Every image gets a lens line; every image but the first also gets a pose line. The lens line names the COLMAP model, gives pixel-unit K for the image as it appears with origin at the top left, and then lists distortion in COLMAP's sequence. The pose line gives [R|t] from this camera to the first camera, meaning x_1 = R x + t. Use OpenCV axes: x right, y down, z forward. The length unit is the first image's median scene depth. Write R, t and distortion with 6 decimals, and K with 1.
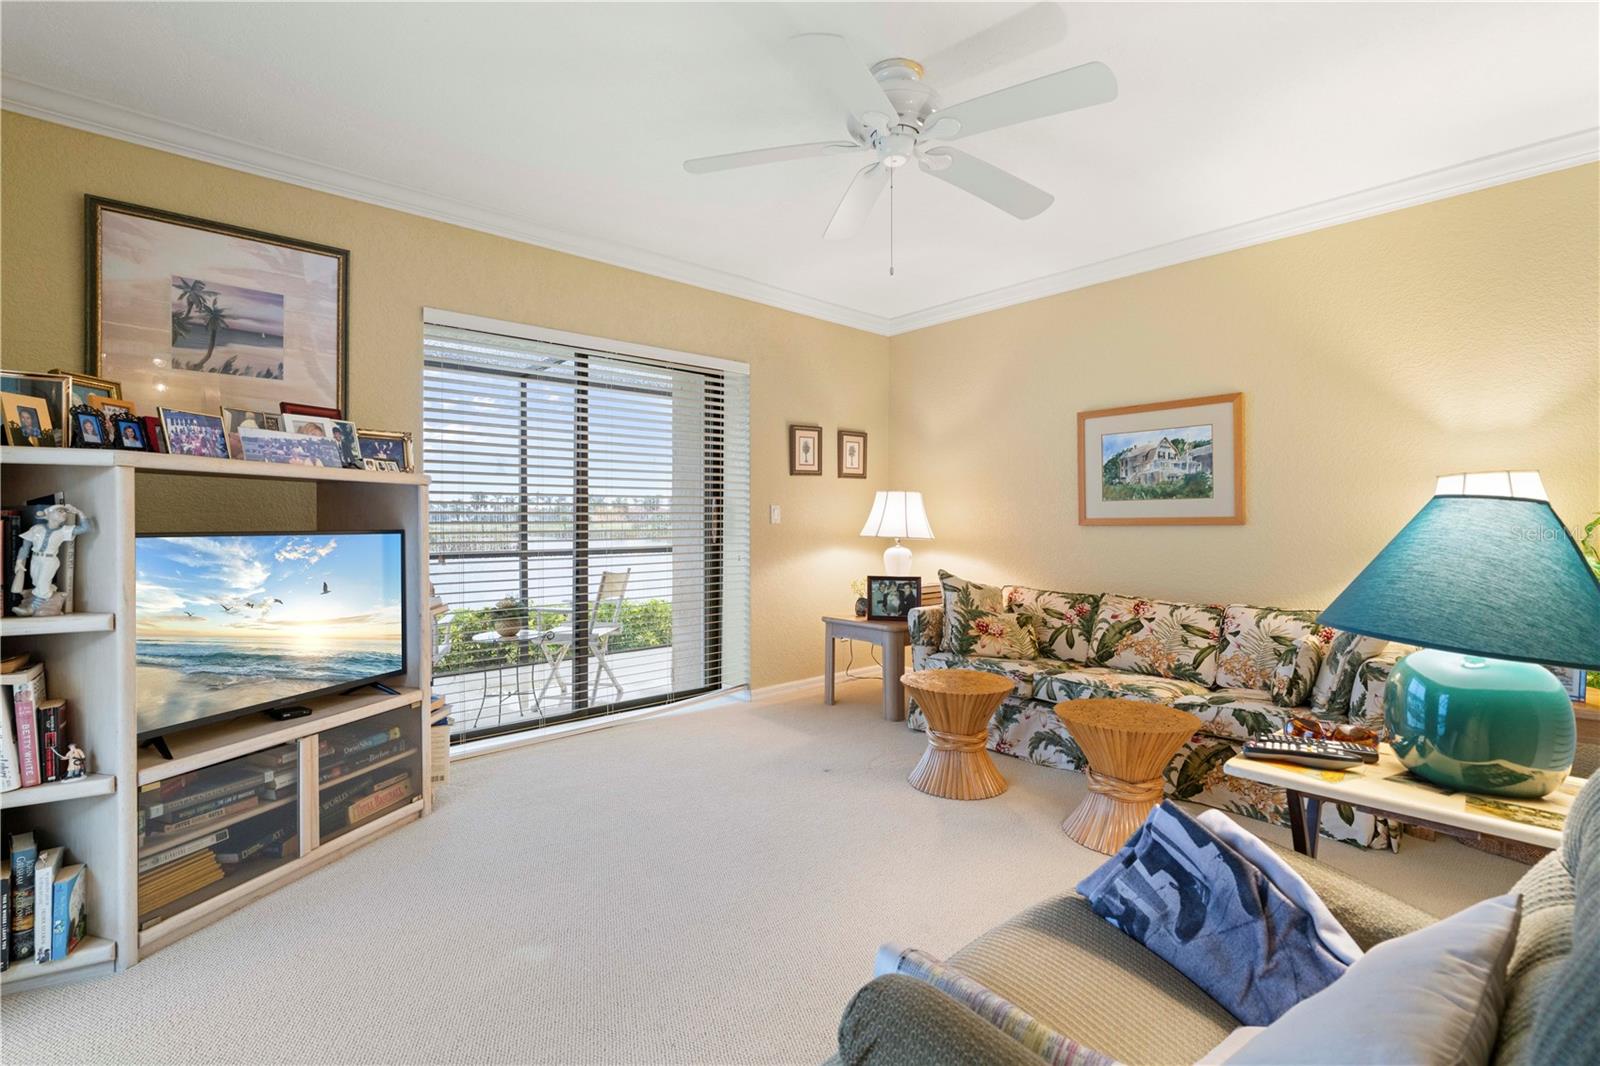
lens RADIAL K [[721.4, 0, 800.0], [0, 721.4, 533.0], [0, 0, 1]] dist [-0.004714, 0.000936]
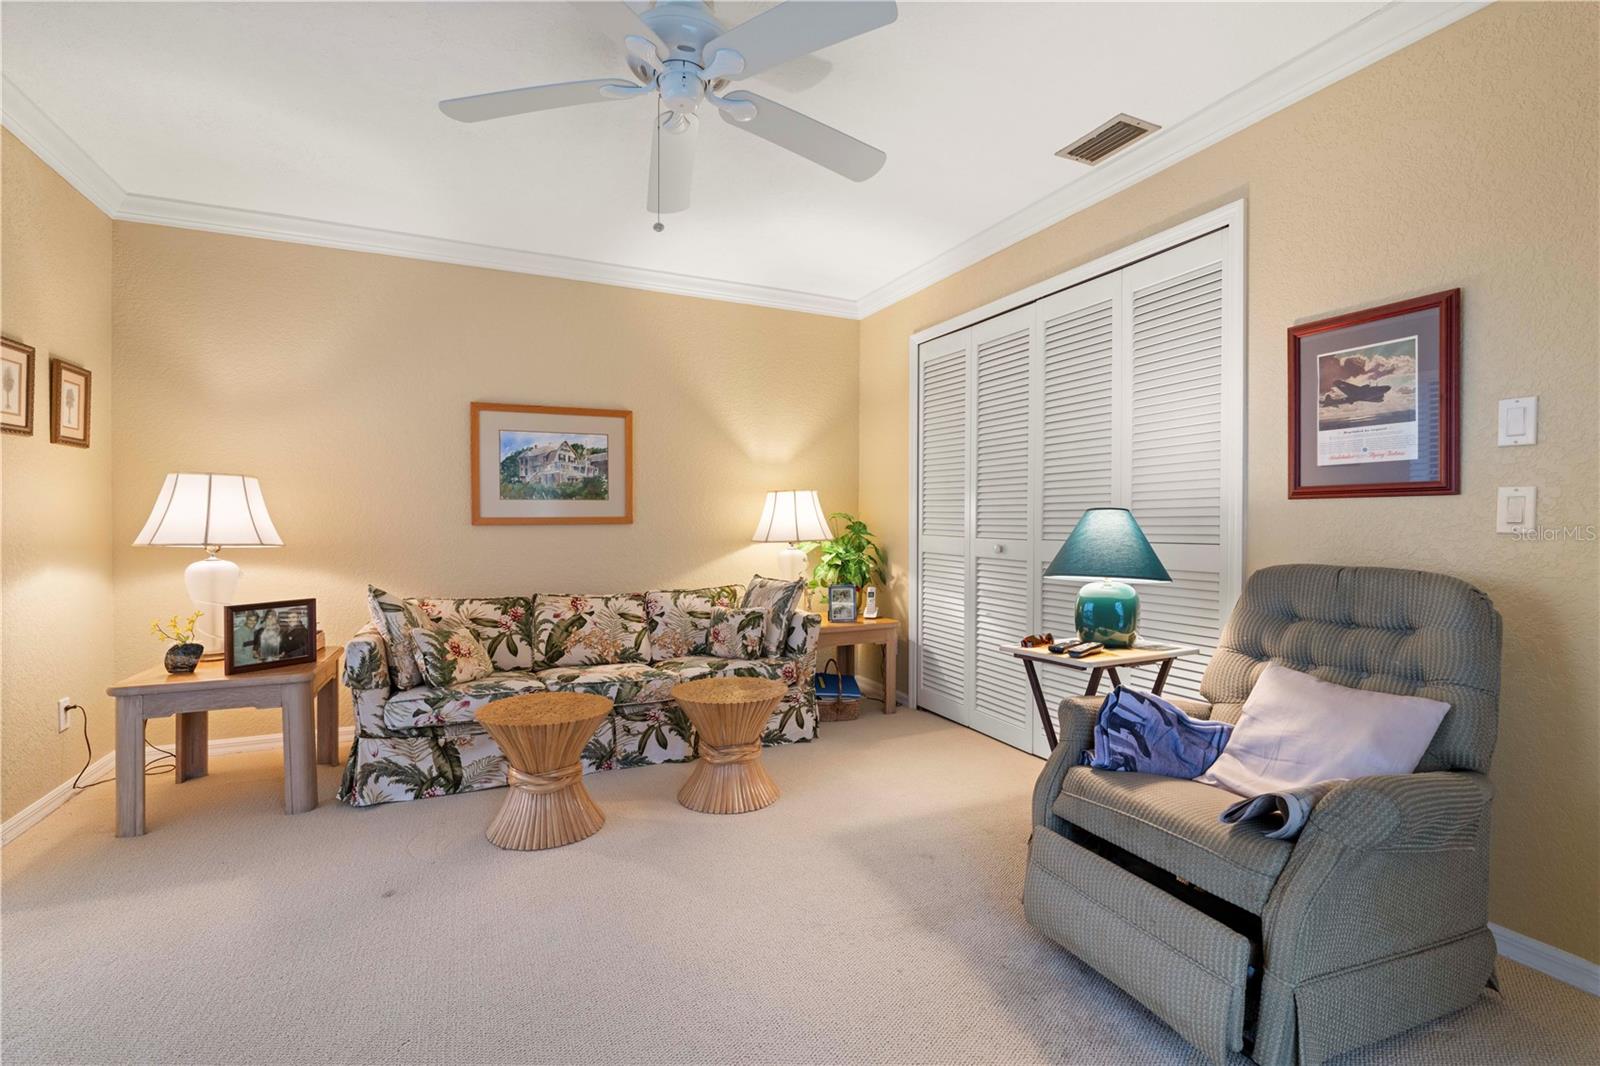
lens RADIAL K [[721.4, 0, 800.0], [0, 721.4, 533.0], [0, 0, 1]] dist [-0.004714, 0.000936]
pose [[0.296799, -0.018419, 0.954762, -0.418063], [0.011821, 0.999808, 0.015613, -0.010875], [-0.954867, 0.006652, 0.296960, 0.373828]]
